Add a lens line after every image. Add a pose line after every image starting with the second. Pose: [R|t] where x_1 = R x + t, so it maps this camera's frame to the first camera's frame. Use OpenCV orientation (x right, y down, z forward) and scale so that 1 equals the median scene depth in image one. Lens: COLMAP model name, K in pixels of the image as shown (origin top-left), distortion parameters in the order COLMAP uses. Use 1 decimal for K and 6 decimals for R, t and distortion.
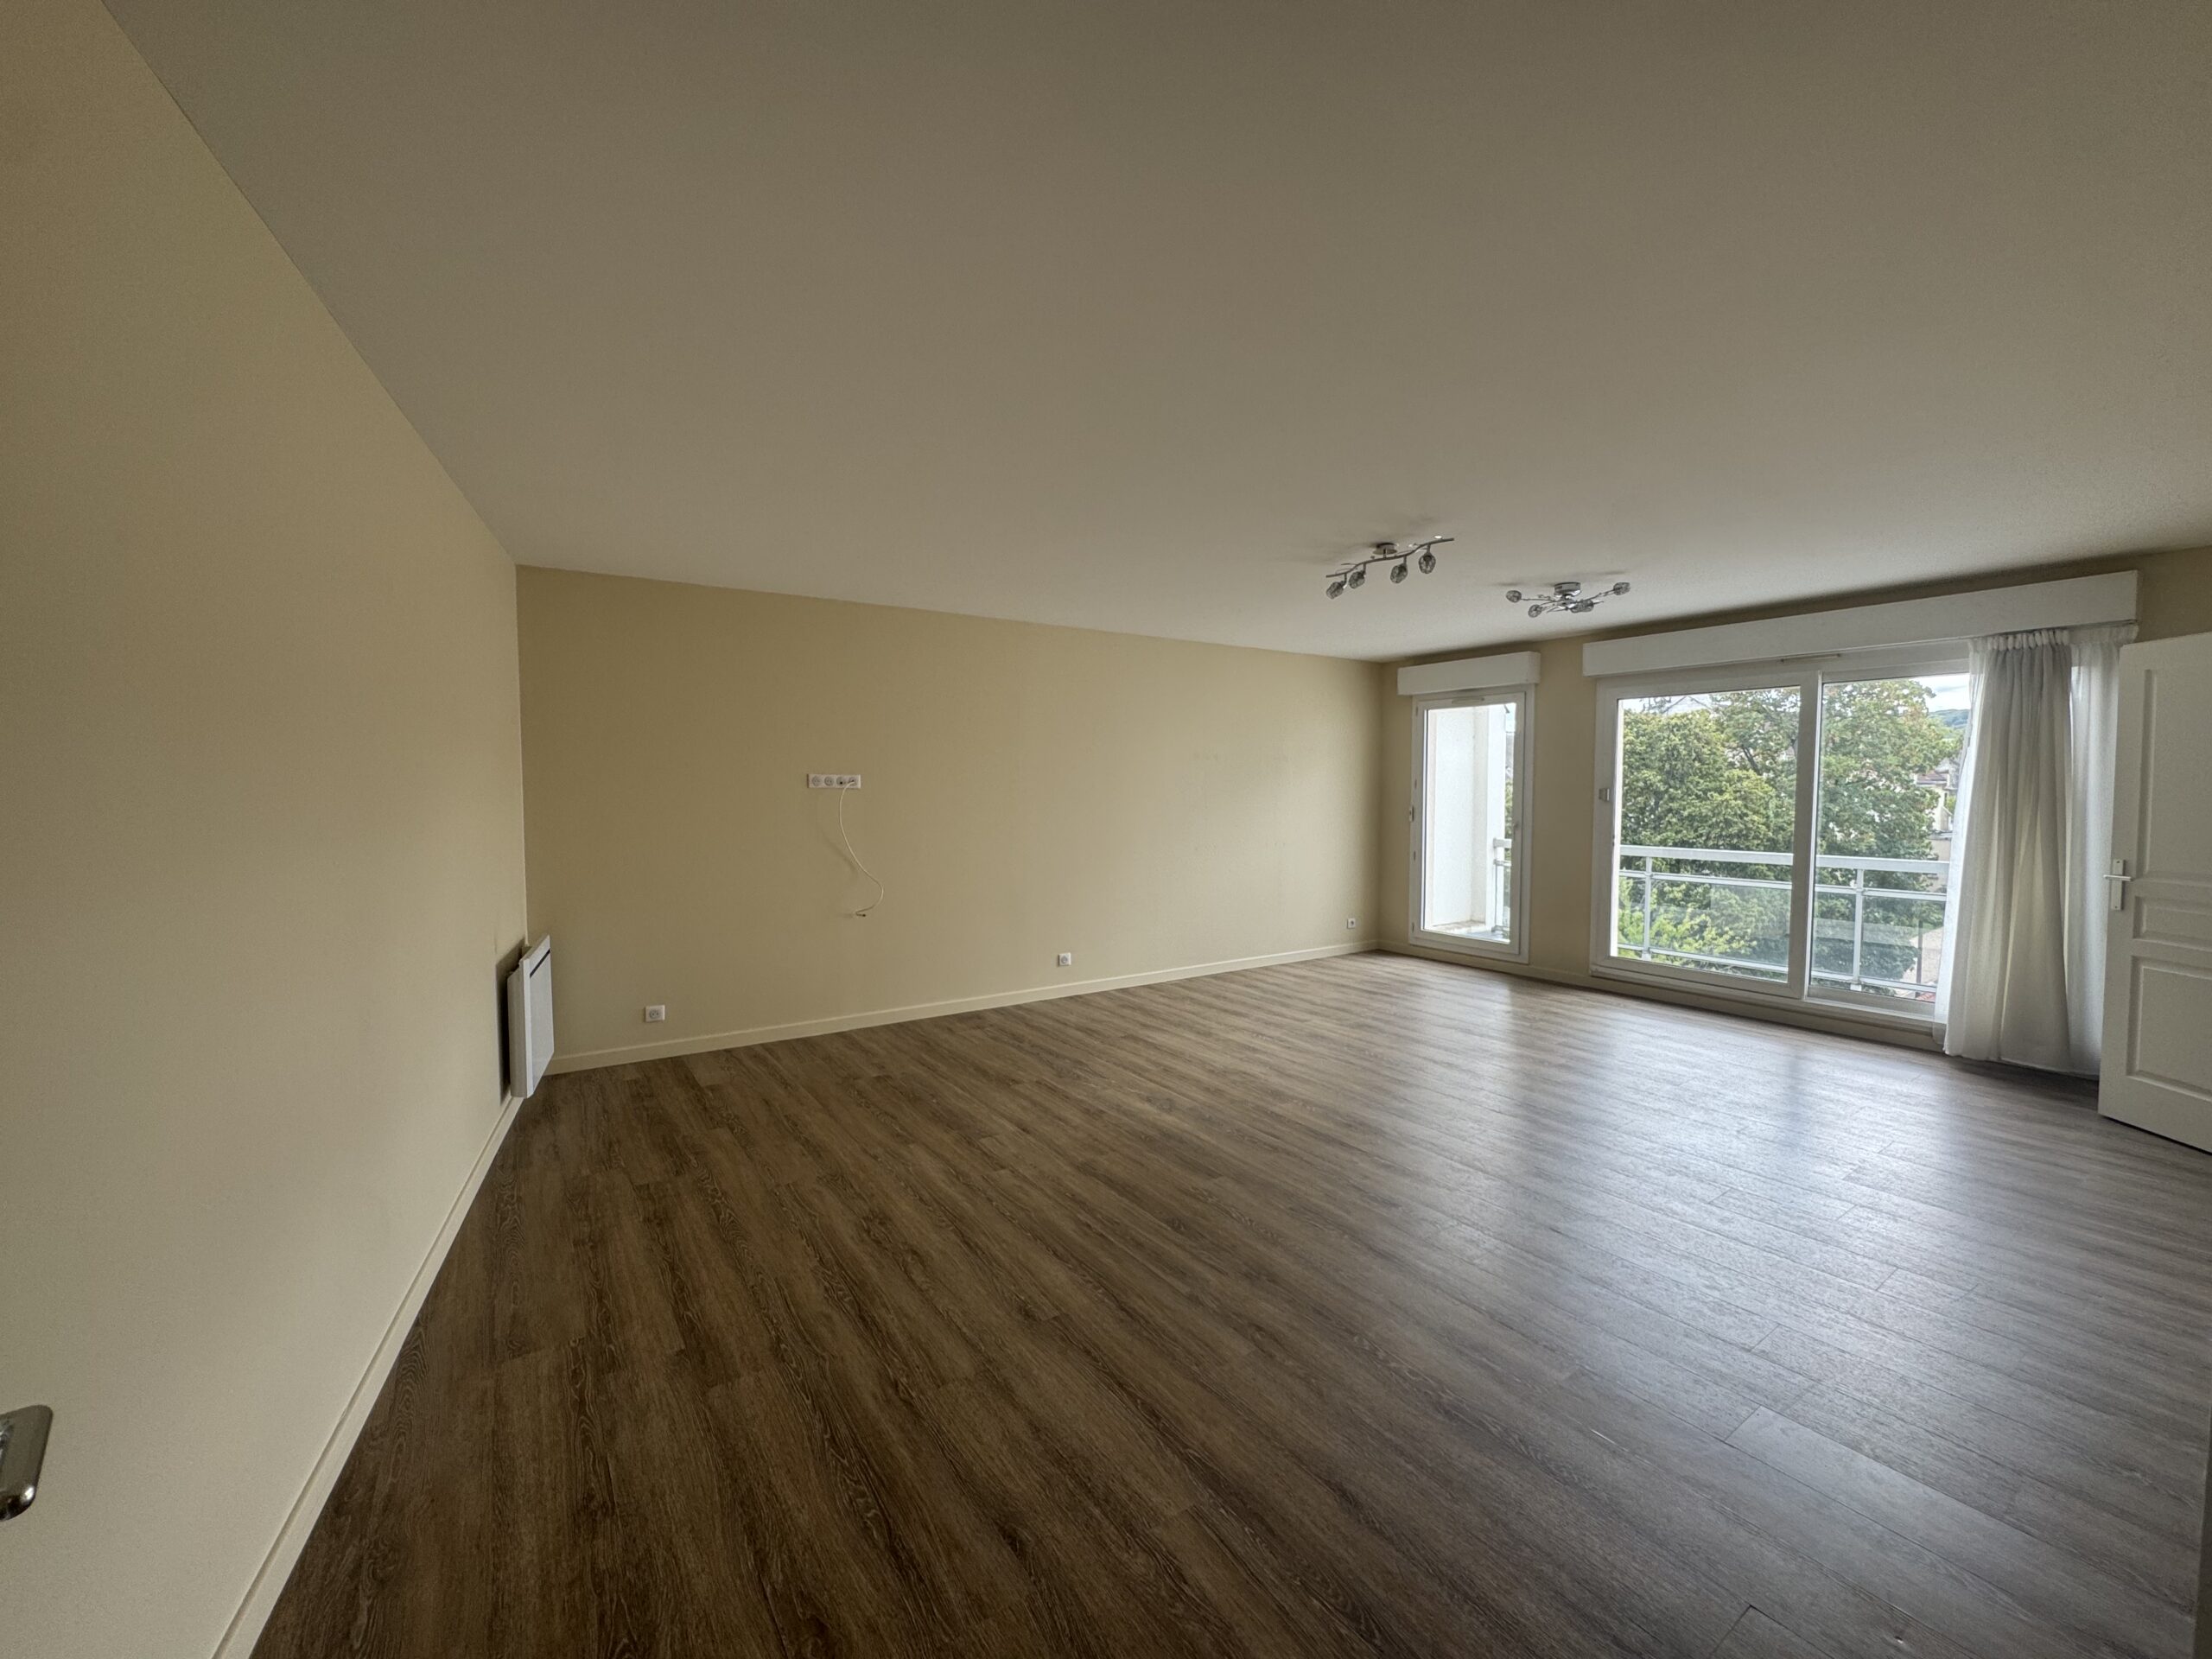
lens RADIAL K [[888.4, 0, 1107.4], [0, 888.4, 822.8], [0, 0, 1]] dist [-0.001930, 0.000043]
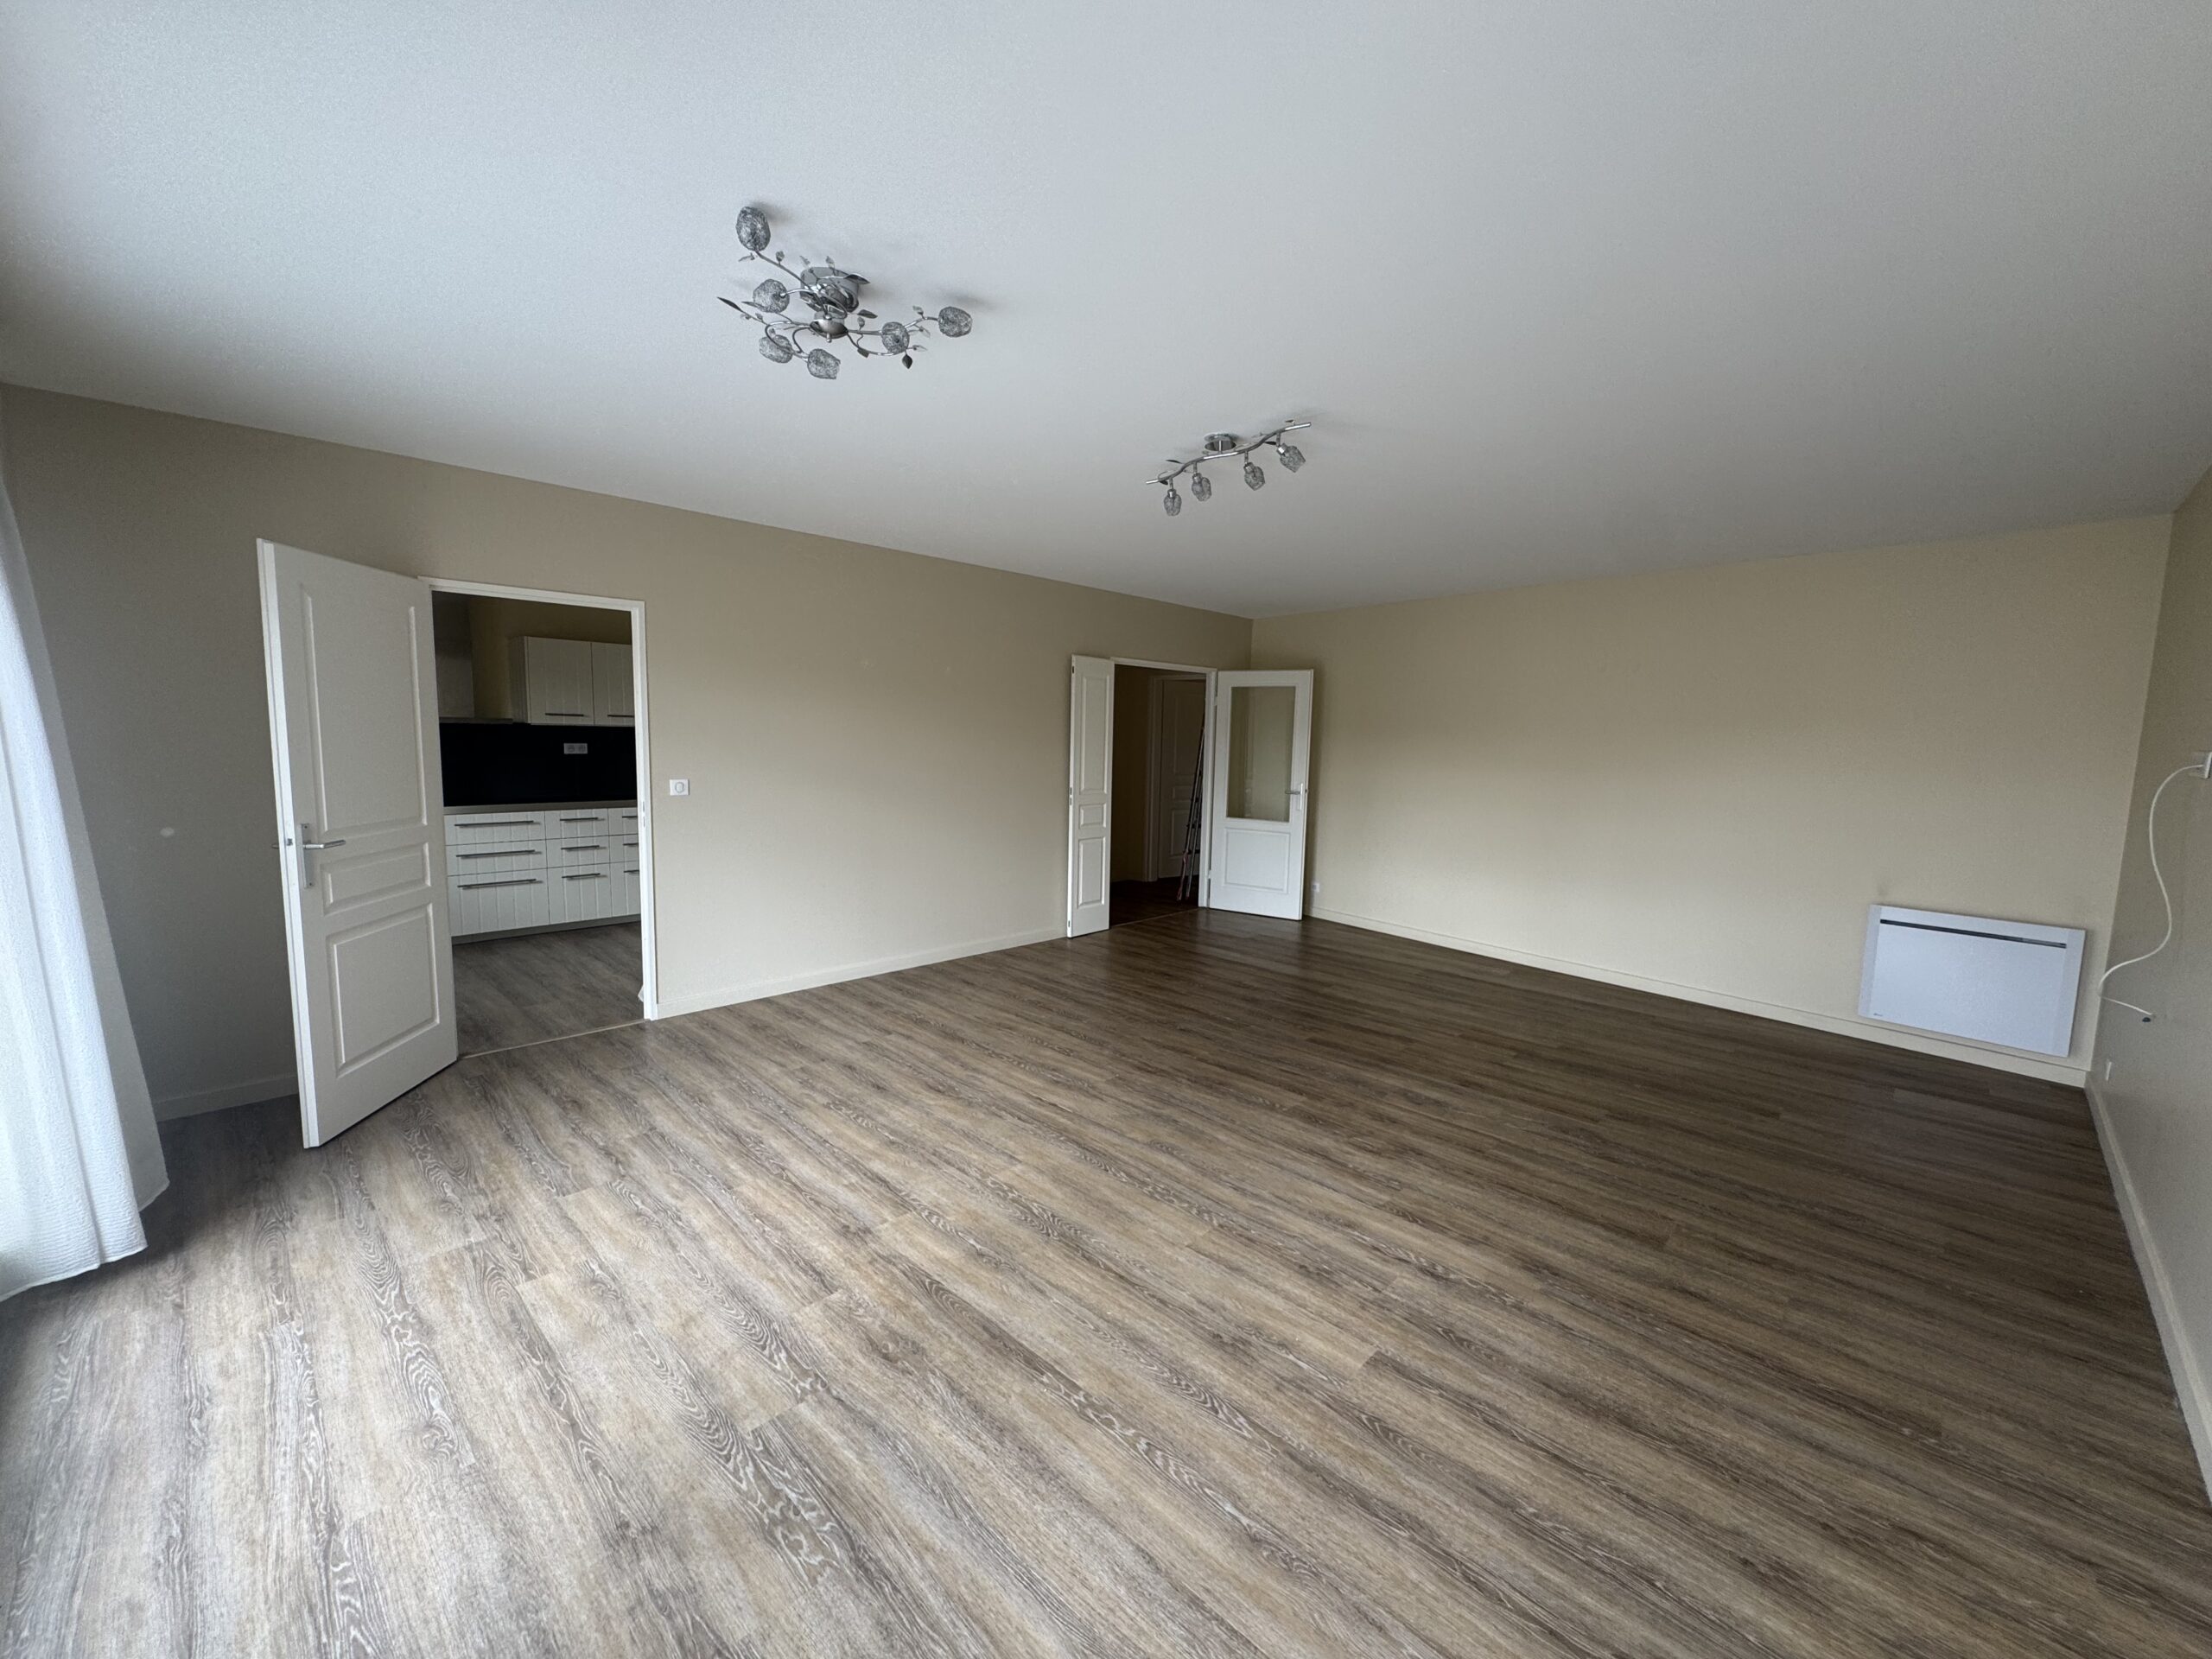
lens RADIAL K [[884.8, 0, 1106.0], [0, 884.8, 829.5], [0, 0, 1]] dist [0.001029, 0.000393]
pose [[-0.978488, 0.002459, -0.206288, 0.578433], [-0.028920, 0.988421, 0.148957, -0.087841], [0.204265, 0.151719, -0.967087, 1.811439]]
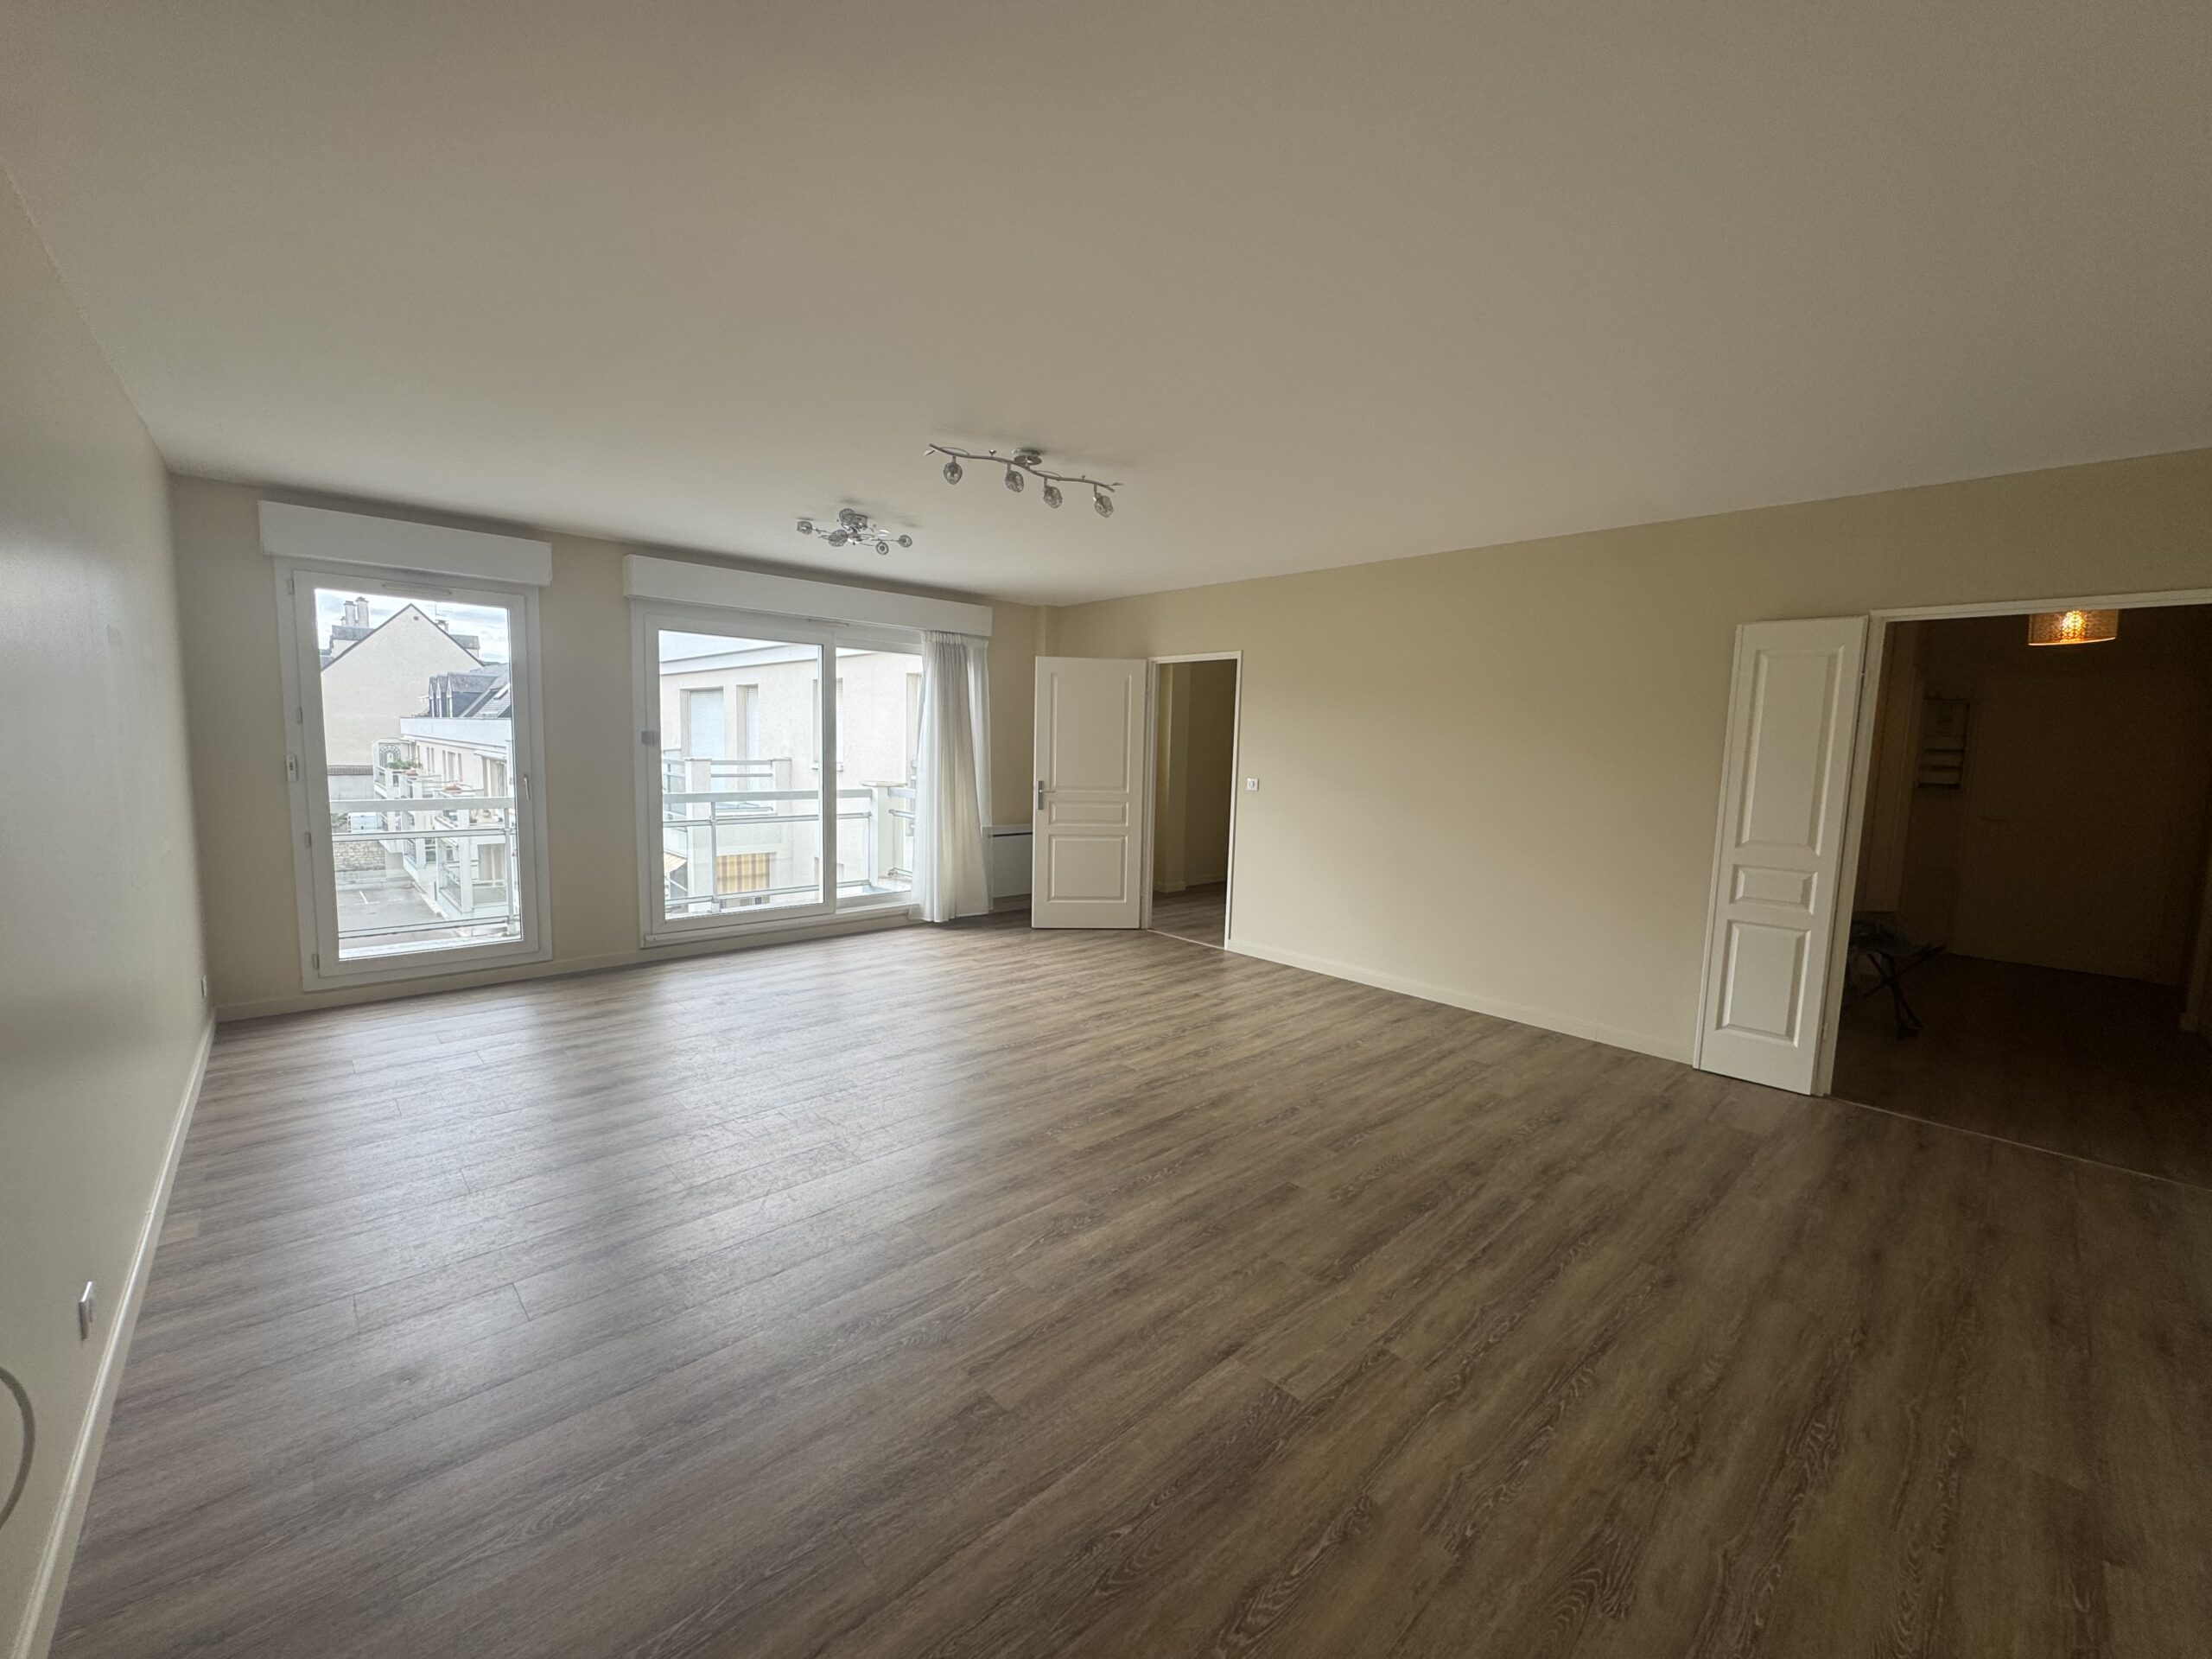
lens RADIAL K [[888.4, 0, 1107.4], [0, 888.4, 822.8], [0, 0, 1]] dist [-0.001930, 0.000043]
pose [[-0.159075, -0.096368, 0.982552, -0.572566], [0.013796, 0.994911, 0.099813, -0.046467], [-0.987170, 0.029433, -0.156936, 1.090965]]
